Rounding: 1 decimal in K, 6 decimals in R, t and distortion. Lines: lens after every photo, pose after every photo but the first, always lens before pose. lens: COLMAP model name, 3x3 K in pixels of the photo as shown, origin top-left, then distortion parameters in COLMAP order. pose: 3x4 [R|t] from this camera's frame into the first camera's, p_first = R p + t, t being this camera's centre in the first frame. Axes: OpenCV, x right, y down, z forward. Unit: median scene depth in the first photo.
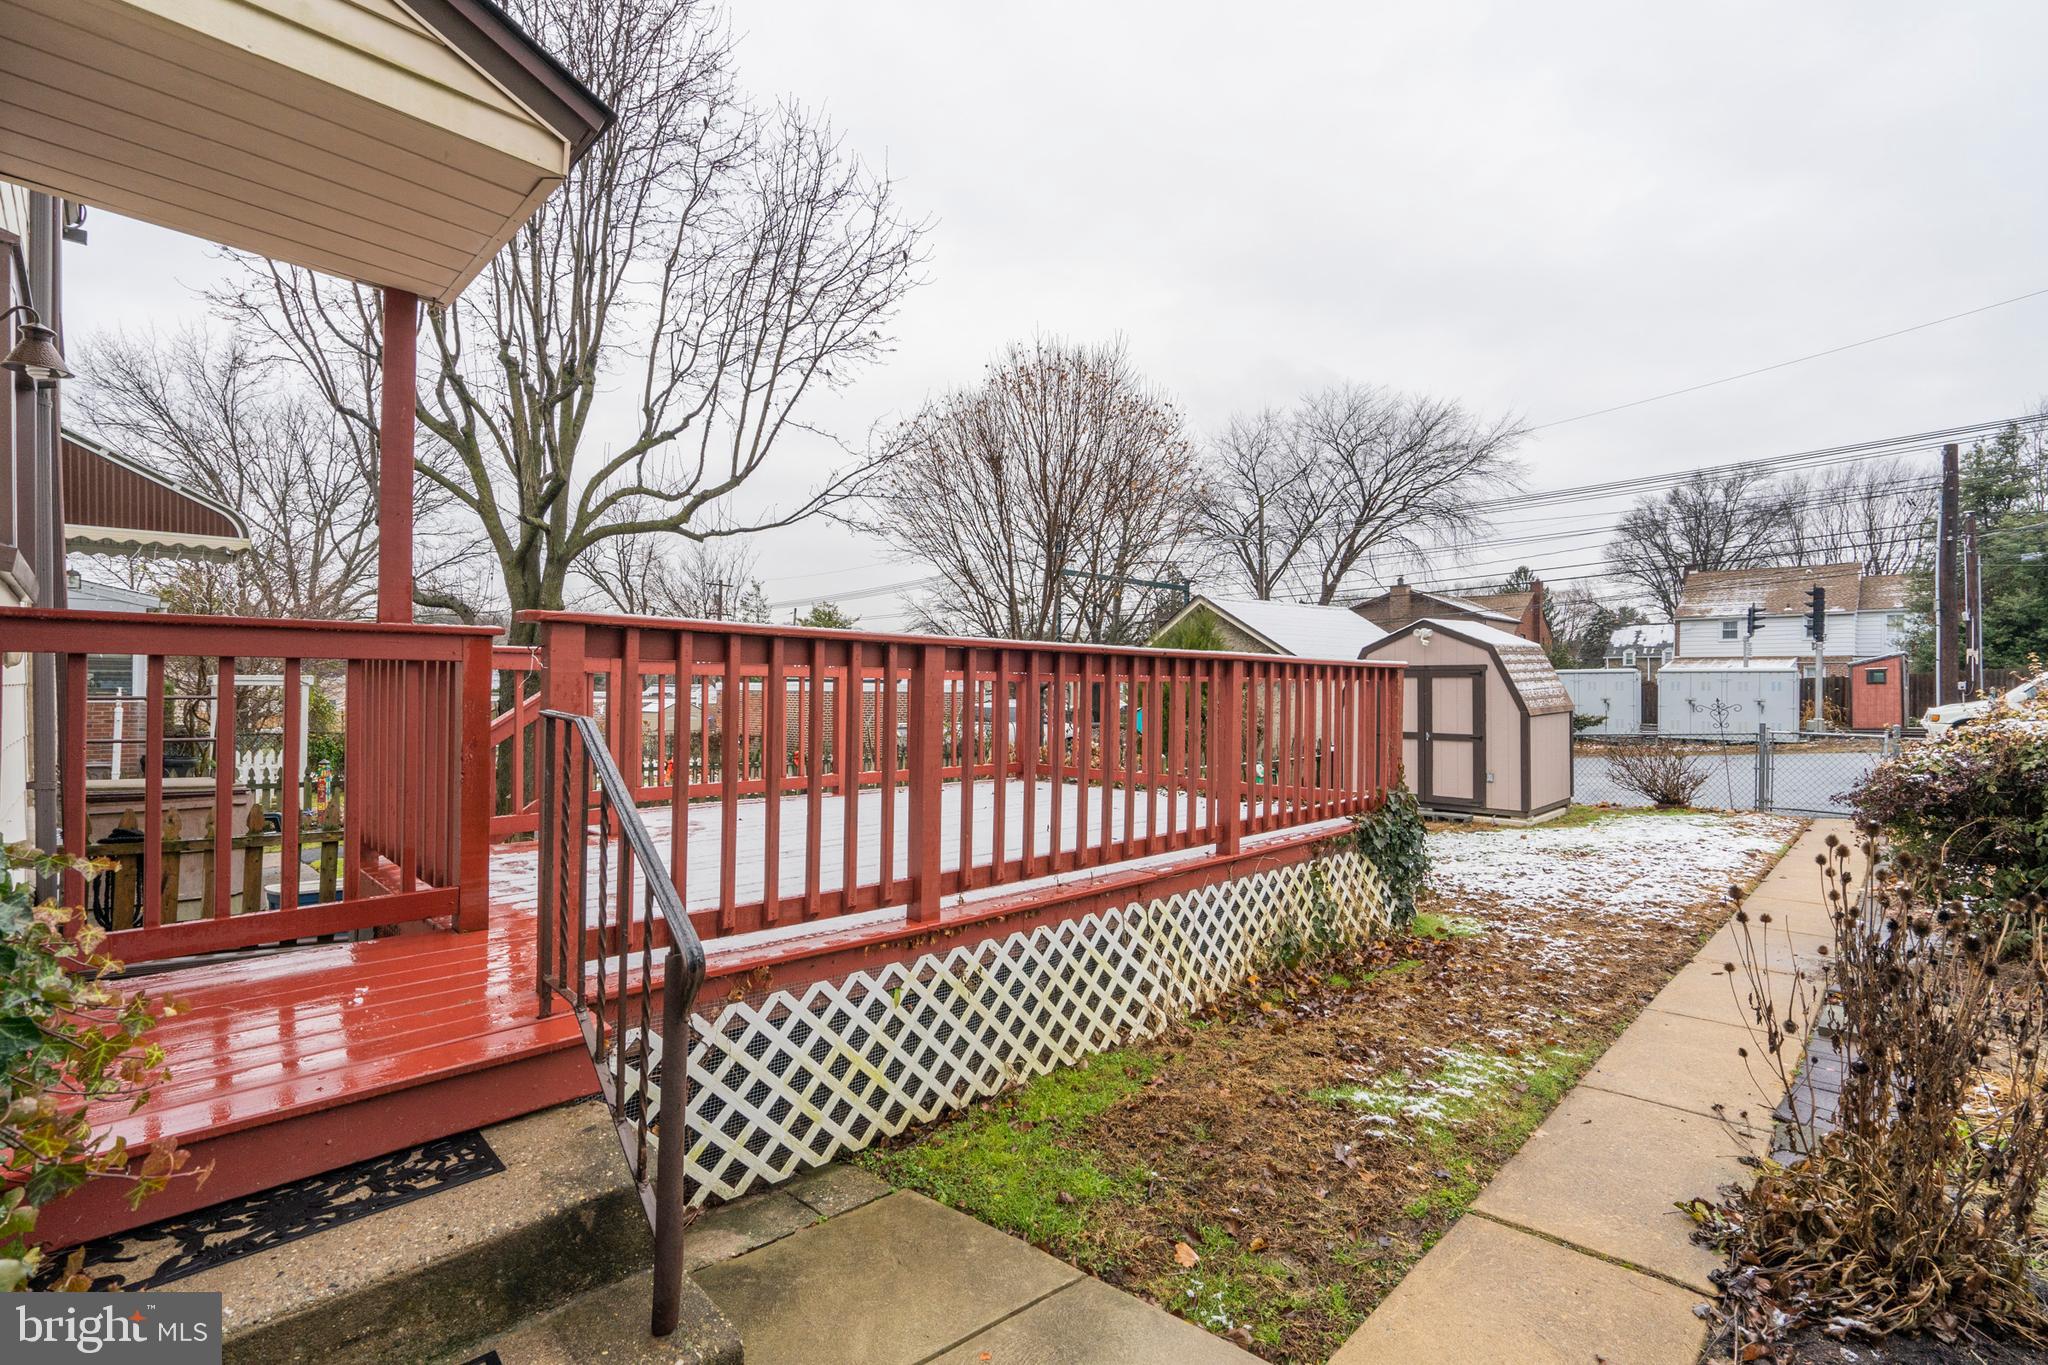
lens RADIAL K [[962.5, 0, 1016.6], [0, 962.5, 688.2], [0, 0, 1]] dist [-0.004096, -0.000227]
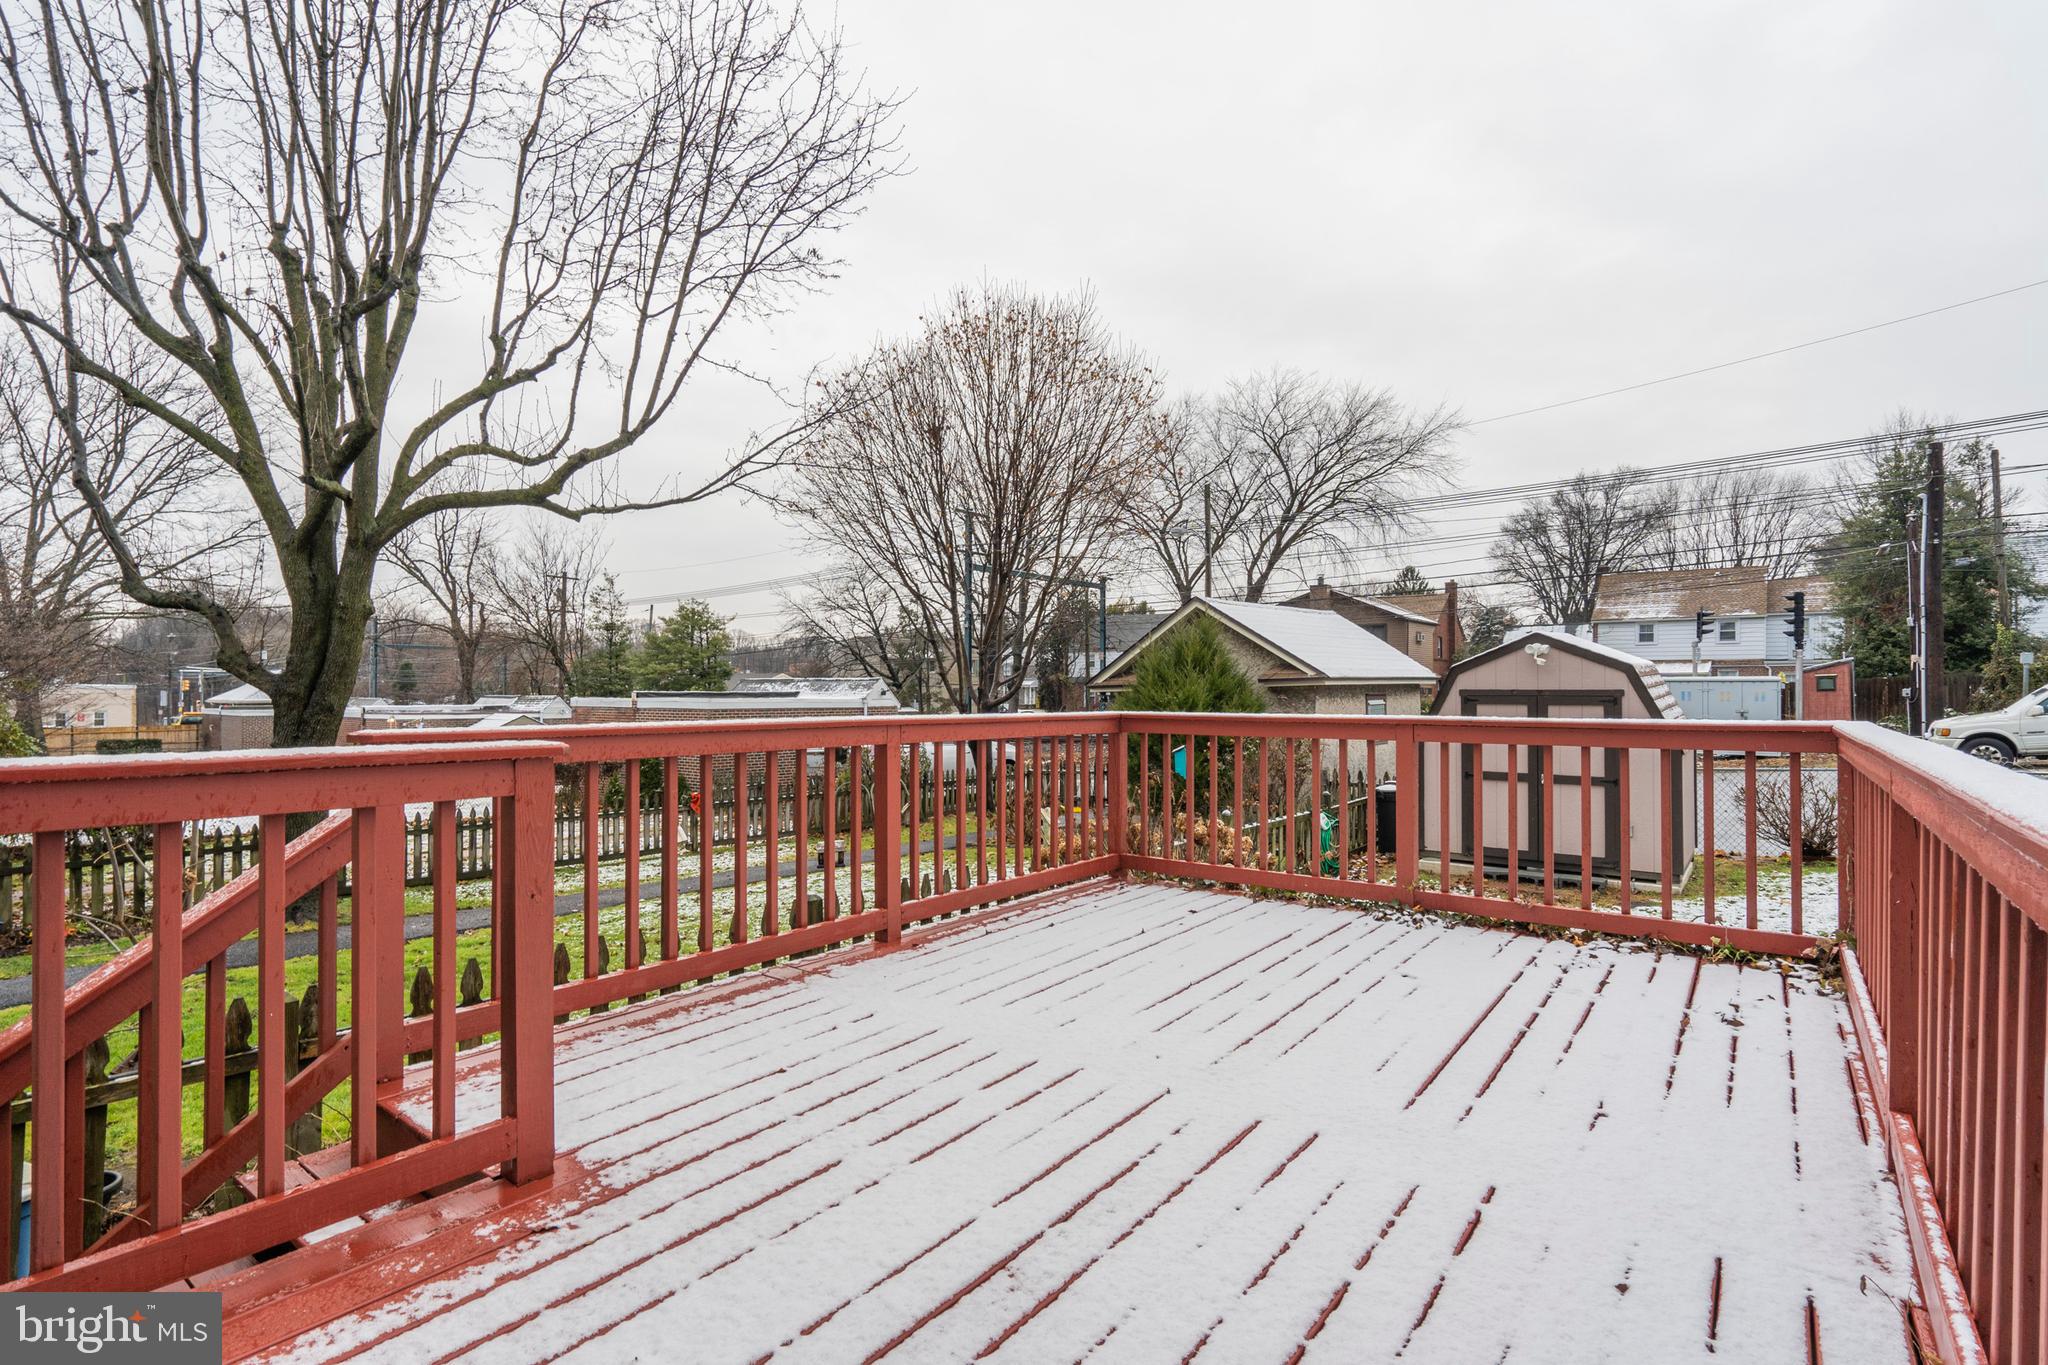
lens RADIAL K [[995.2, 0, 1014.5], [0, 995.2, 684.4], [0, 0, 1]] dist [0.002213, 0.000050]
pose [[0.990717, -0.004919, 0.135850, -0.094693], [0.005317, 0.999983, -0.002568, -0.022756], [-0.135835, 0.003266, 0.990726, 0.192440]]
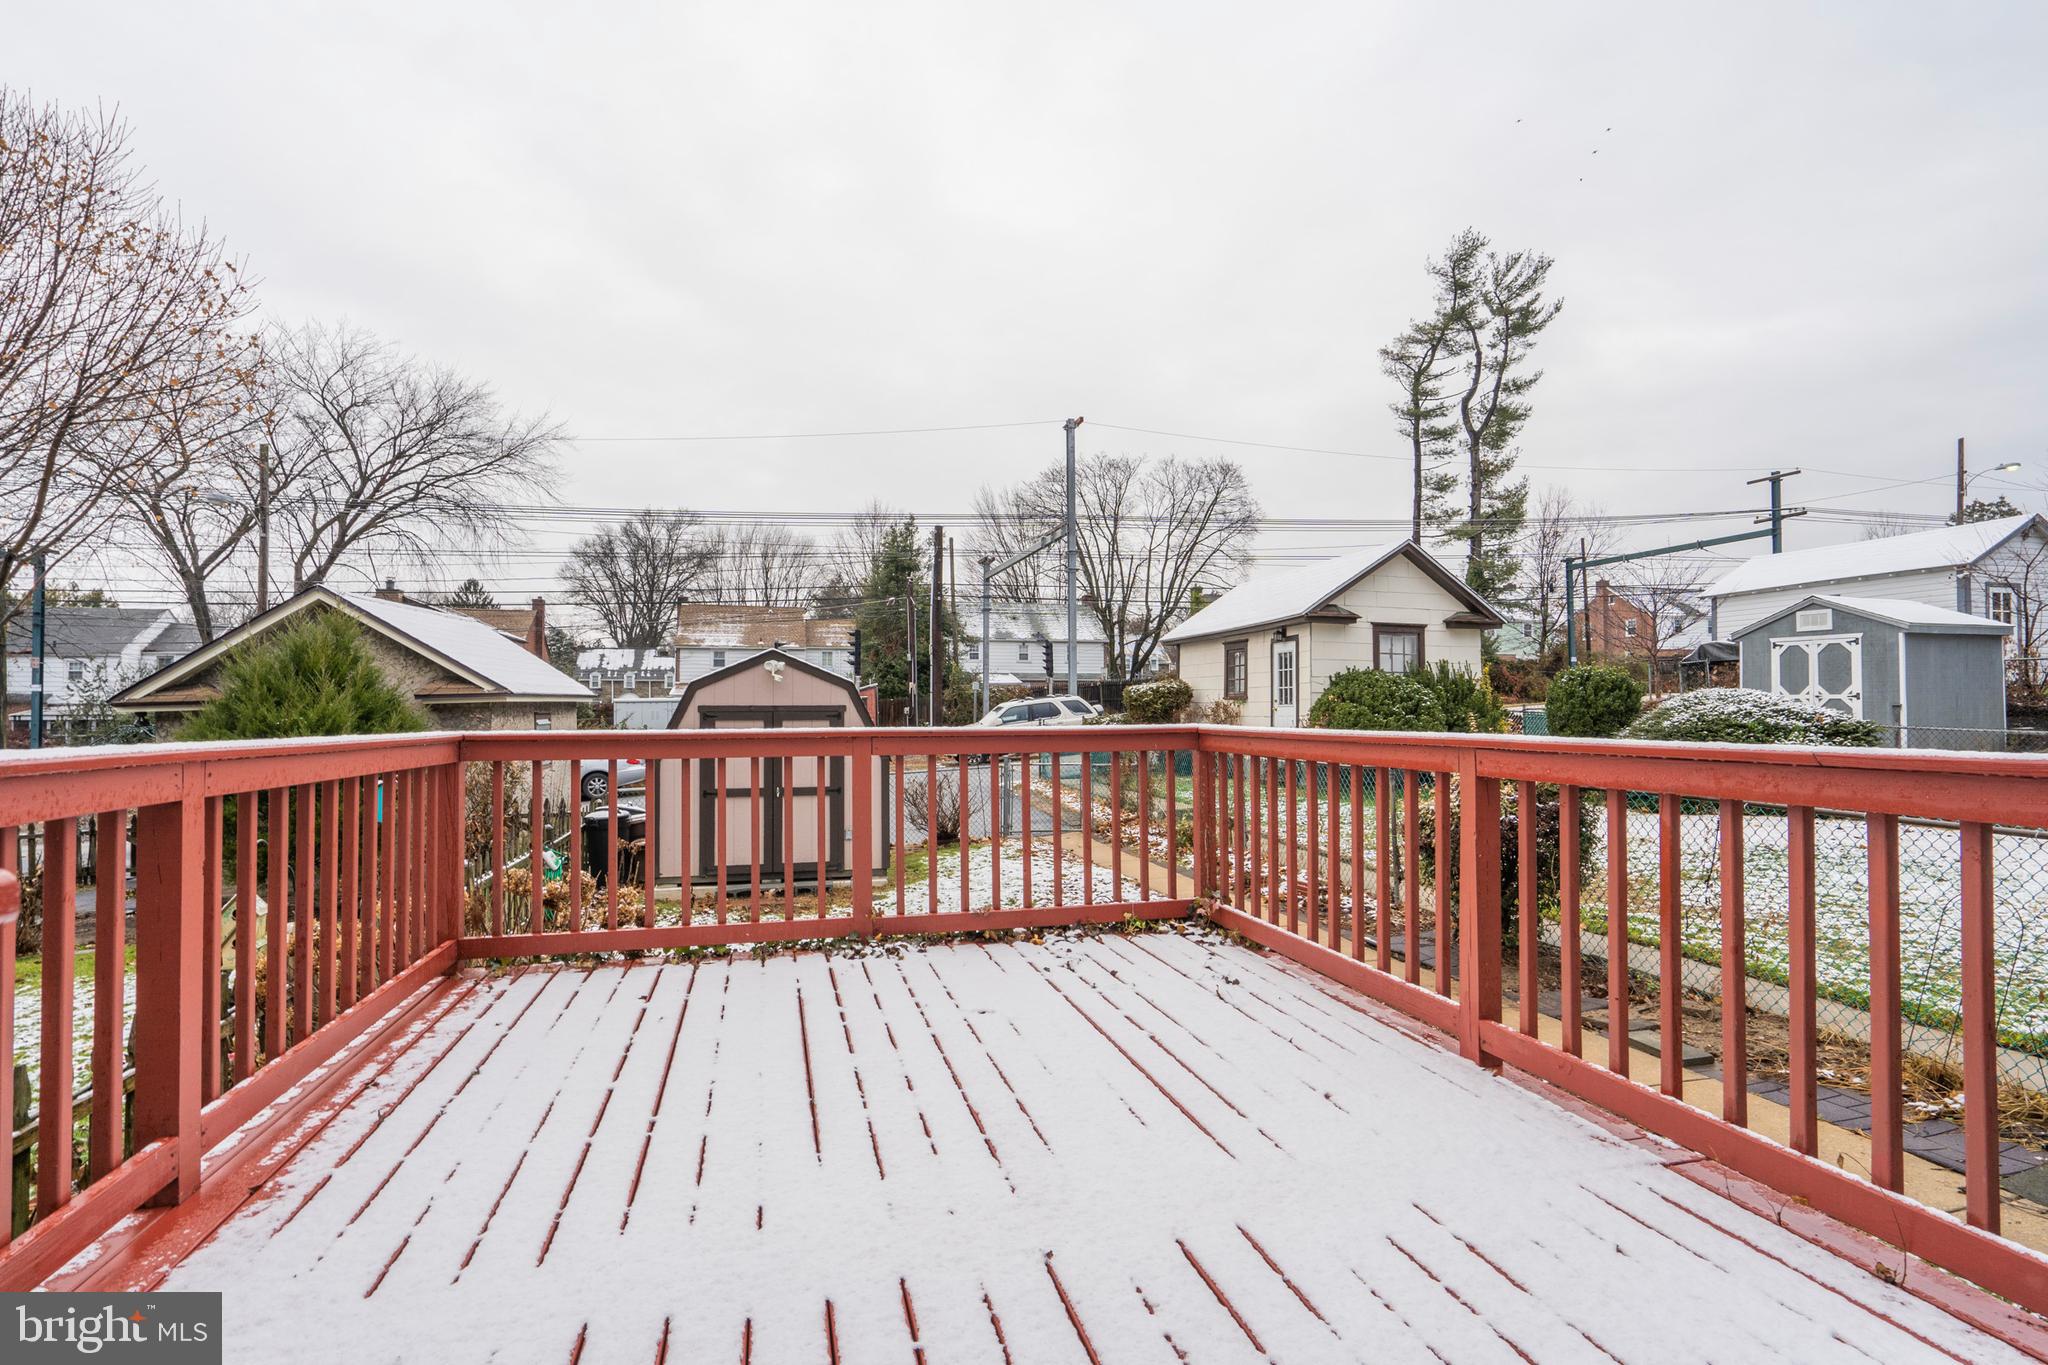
lens RADIAL K [[986.9, 0, 1033.2], [0, 986.9, 685.4], [0, 0, 1]] dist [-0.001078, -0.000331]
pose [[0.495791, 0.013087, 0.868343, -0.157885], [0.005411, 0.999820, -0.018158, -0.019618], [-0.868425, 0.013701, 0.495631, 0.312718]]
